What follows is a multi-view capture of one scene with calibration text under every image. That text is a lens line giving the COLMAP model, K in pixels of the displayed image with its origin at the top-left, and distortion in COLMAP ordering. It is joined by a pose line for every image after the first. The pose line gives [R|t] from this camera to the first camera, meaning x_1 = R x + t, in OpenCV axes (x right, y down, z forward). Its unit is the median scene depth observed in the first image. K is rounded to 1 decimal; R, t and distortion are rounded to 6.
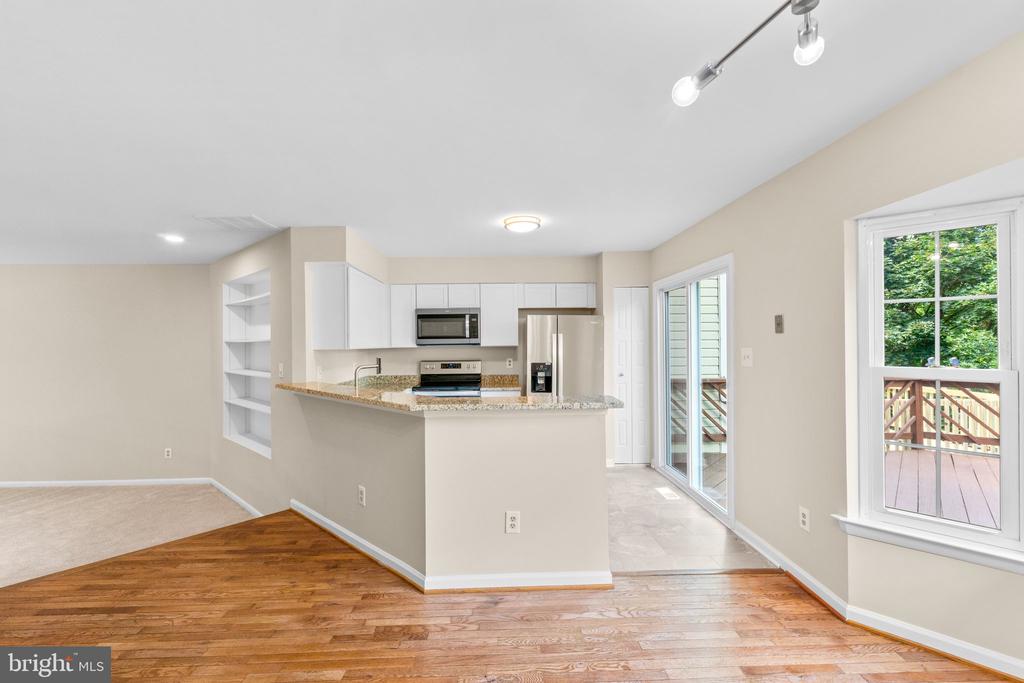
lens RADIAL K [[430.8, 0, 514.6], [0, 430.8, 351.9], [0, 0, 1]] dist [0.005075, 0.000465]
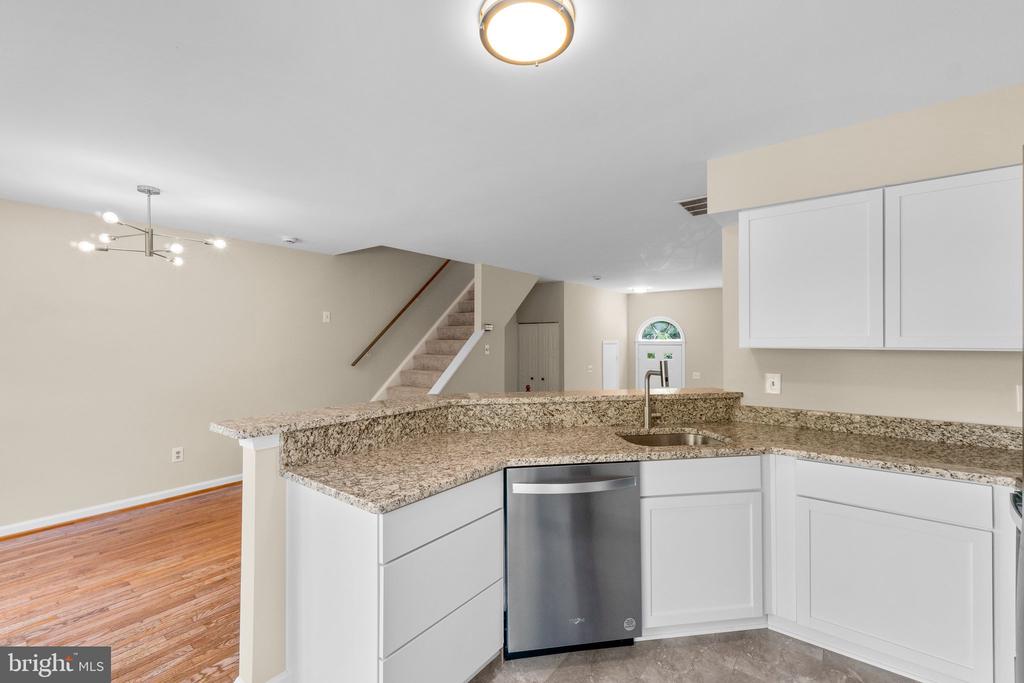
lens RADIAL K [[430.8, 0, 509.7], [0, 430.8, 343.1], [0, 0, 1]] dist [0.005075, 0.000465]
pose [[-0.641401, 0.014835, -0.767063, 0.316484], [-0.007393, 0.999647, 0.025515, -0.028436], [0.767170, 0.022036, -0.641065, 1.202658]]
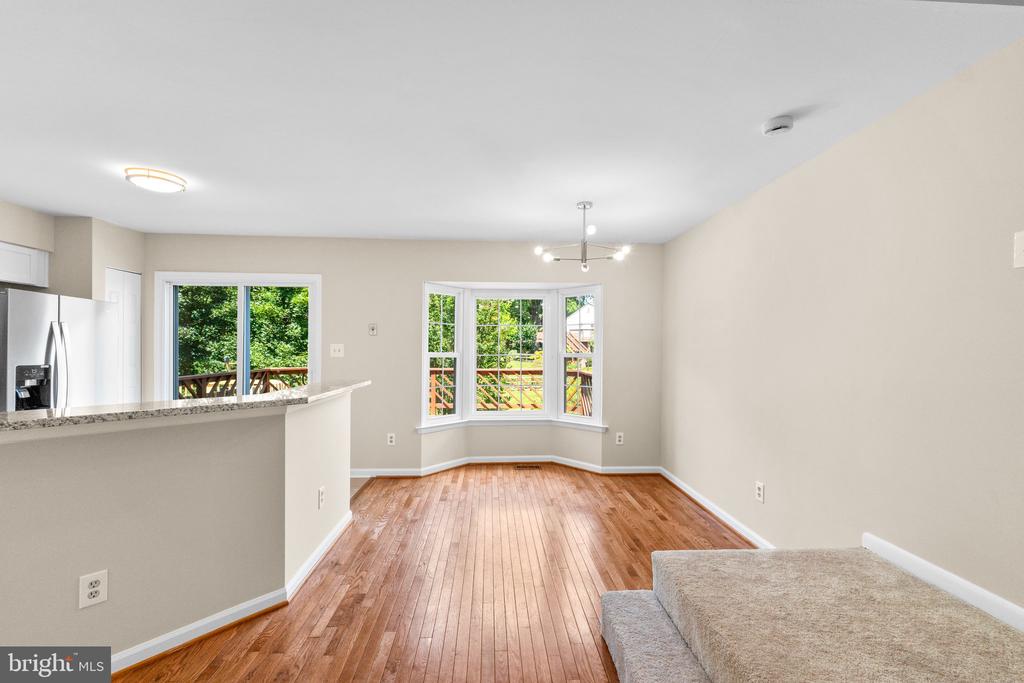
lens RADIAL K [[430.8, 0, 509.1], [0, 430.8, 350.1], [0, 0, 1]] dist [0.005075, 0.000465]
pose [[-0.017802, 0.003844, 0.999834, -0.766332], [0.014310, 0.999891, -0.003590, 0.017986], [-0.999739, 0.014244, -0.017855, 0.358955]]
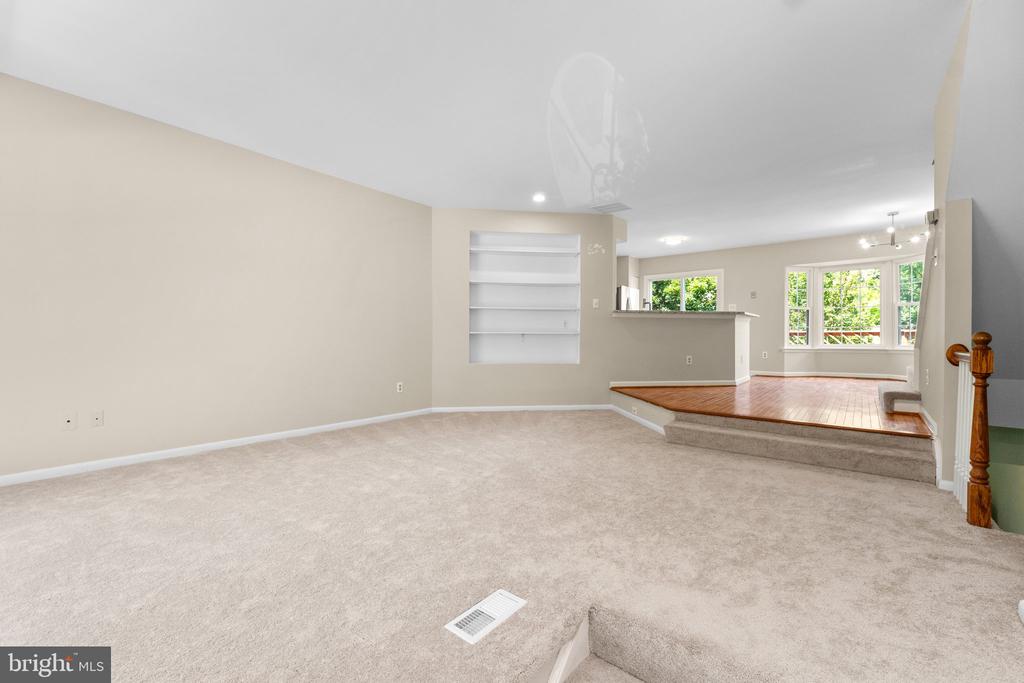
lens RADIAL K [[430.8, 0, 515.0], [0, 430.8, 338.4], [0, 0, 1]] dist [0.005075, 0.000465]
pose [[0.644535, 0.012979, 0.764465, -2.045794], [0.006158, 0.999735, -0.022165, 0.215873], [-0.764550, 0.018994, 0.644284, 0.229622]]
